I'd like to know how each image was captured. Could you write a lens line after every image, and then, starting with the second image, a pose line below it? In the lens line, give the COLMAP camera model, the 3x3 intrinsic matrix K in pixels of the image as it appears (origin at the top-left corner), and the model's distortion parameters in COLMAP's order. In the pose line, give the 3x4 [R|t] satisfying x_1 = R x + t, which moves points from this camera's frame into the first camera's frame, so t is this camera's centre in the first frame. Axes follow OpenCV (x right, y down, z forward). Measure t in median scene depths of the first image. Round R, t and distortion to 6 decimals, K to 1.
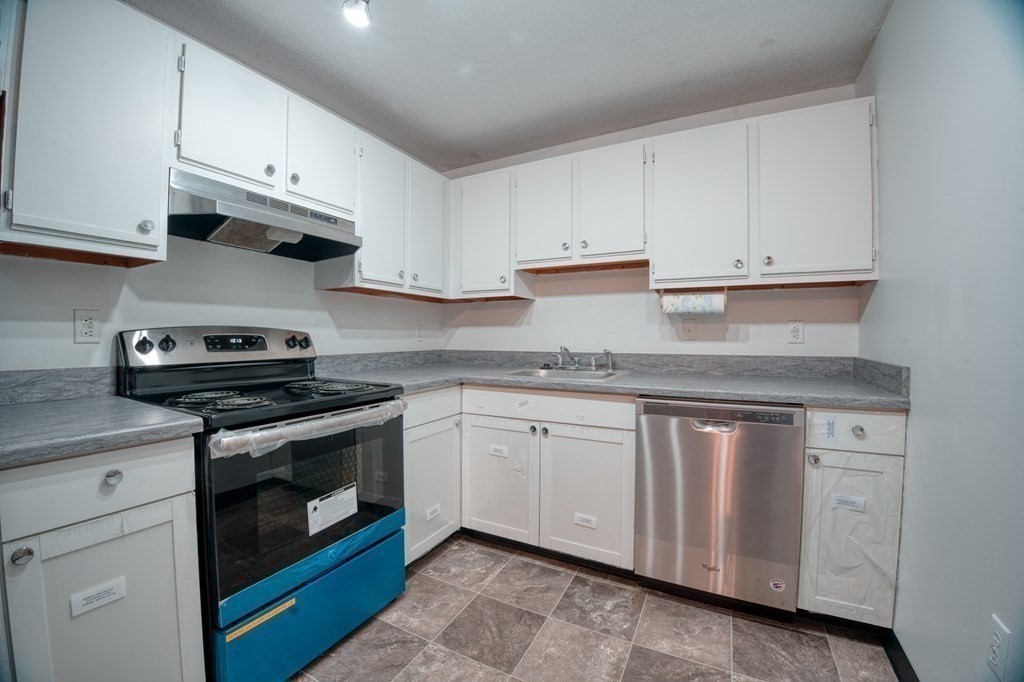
lens RADIAL K [[400.8, 0, 520.3], [0, 400.8, 342.4], [0, 0, 1]] dist [-0.000707, -0.002045]
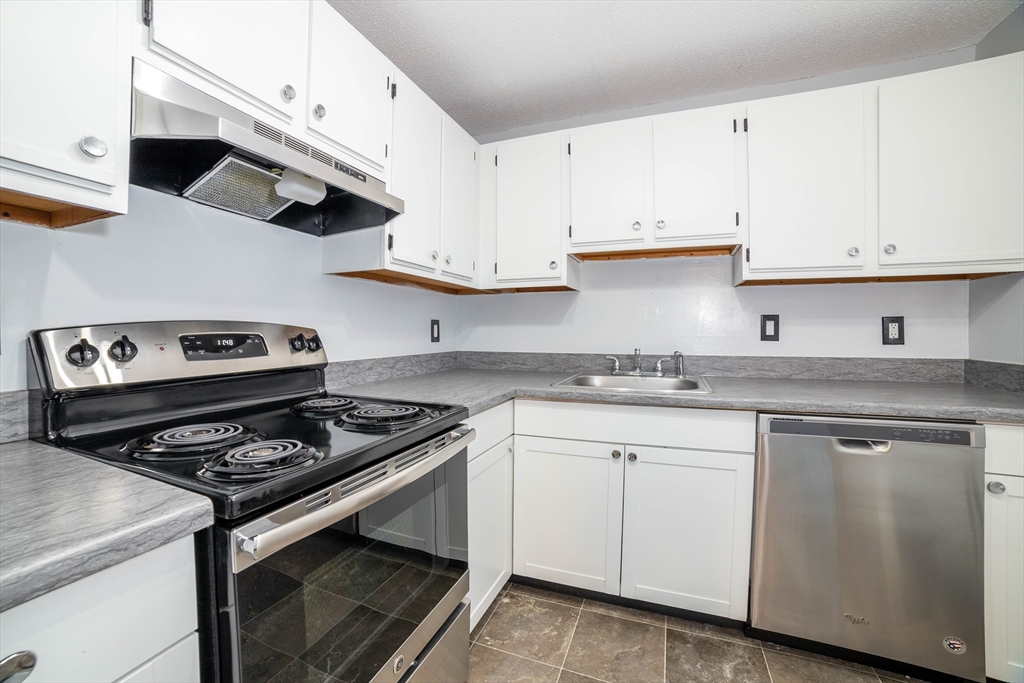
lens RADIAL K [[413.4, 0, 517.5], [0, 413.4, 339.9], [0, 0, 1]] dist [-0.061659, 0.011779]
pose [[0.993930, -0.001307, 0.110011, -0.269784], [0.001075, 0.999997, 0.002167, -0.011034], [-0.110014, -0.002035, 0.993928, 0.242034]]
